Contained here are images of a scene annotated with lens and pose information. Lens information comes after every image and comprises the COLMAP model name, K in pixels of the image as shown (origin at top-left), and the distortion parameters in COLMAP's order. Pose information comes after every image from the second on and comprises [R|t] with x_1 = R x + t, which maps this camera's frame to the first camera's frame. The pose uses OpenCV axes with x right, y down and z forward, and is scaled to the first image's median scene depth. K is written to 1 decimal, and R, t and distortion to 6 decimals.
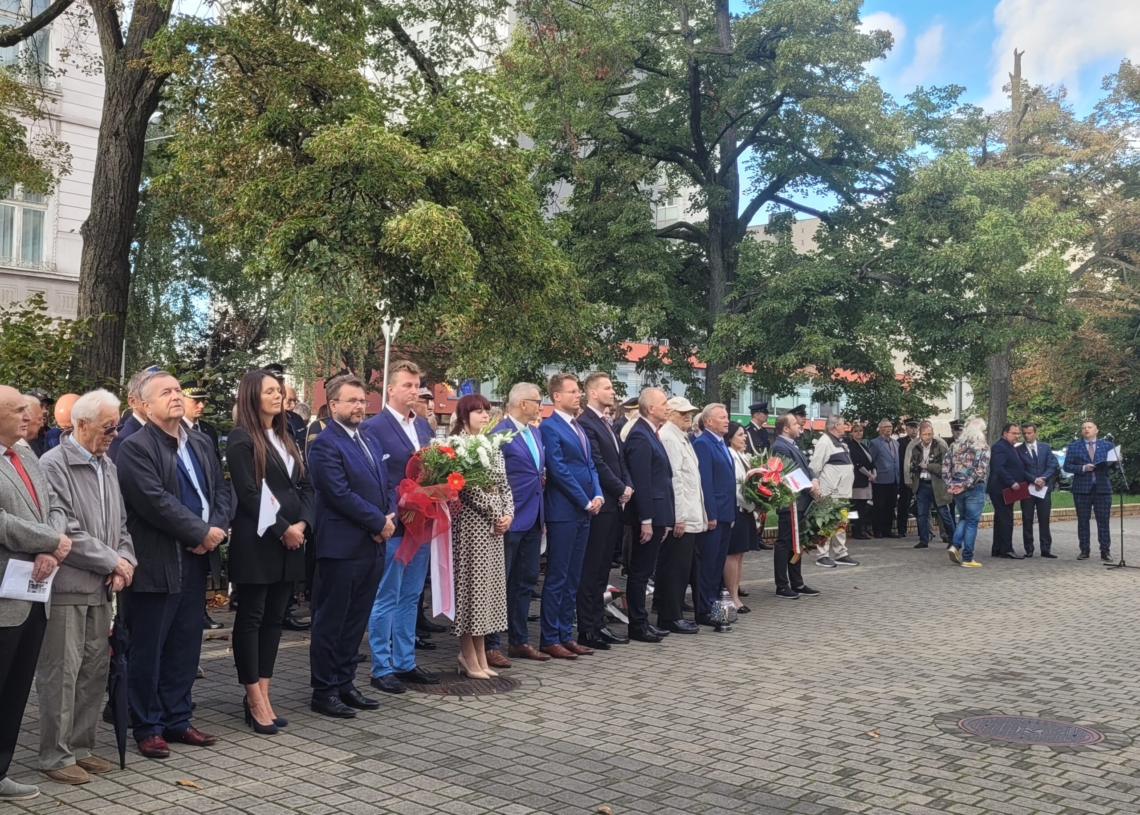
lens RADIAL K [[974.4, 0, 647.9], [0, 974.4, 419.8], [0, 0, 1]] dist [0.049703, -0.029203]
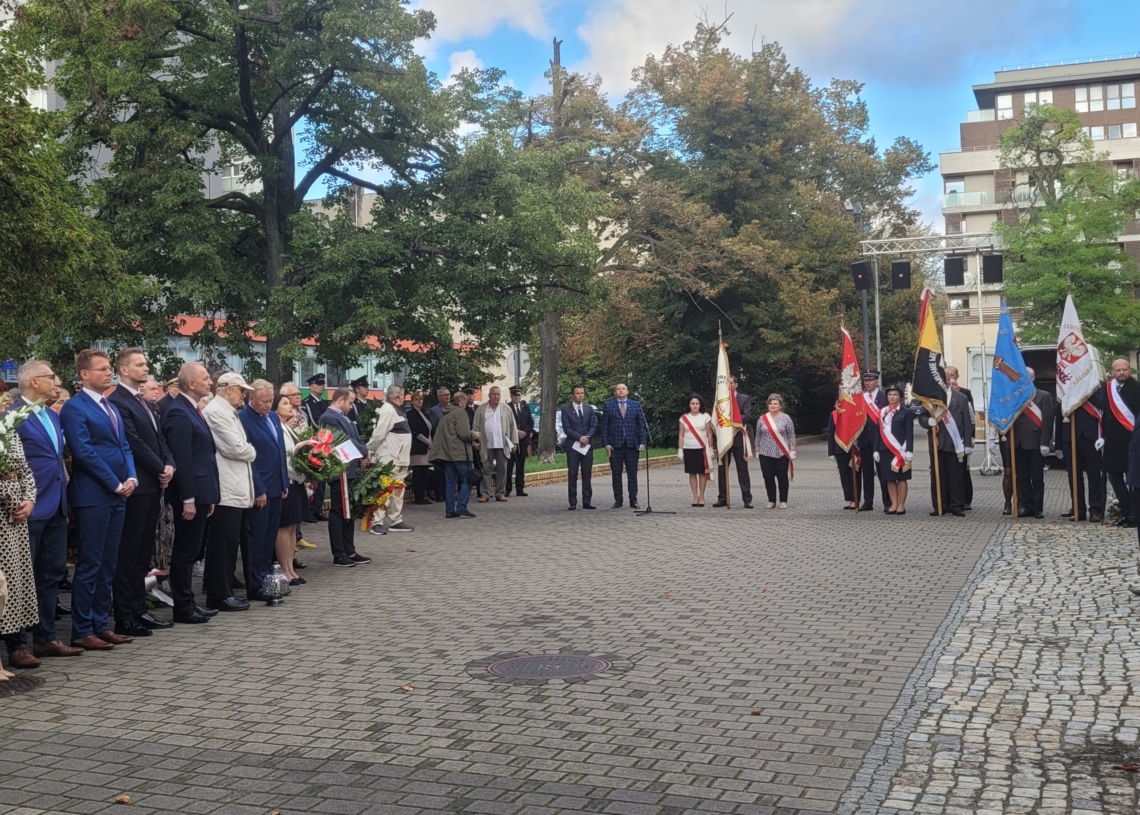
lens RADIAL K [[974.4, 0, 558.7], [0, 974.4, 406.2], [0, 0, 1]] dist [0.049703, -0.029203]
pose [[0.964859, -0.038251, 0.259971, 0.096561], [0.035380, 0.999250, 0.015714, 0.007864], [-0.260377, -0.005964, 0.965489, -0.035499]]
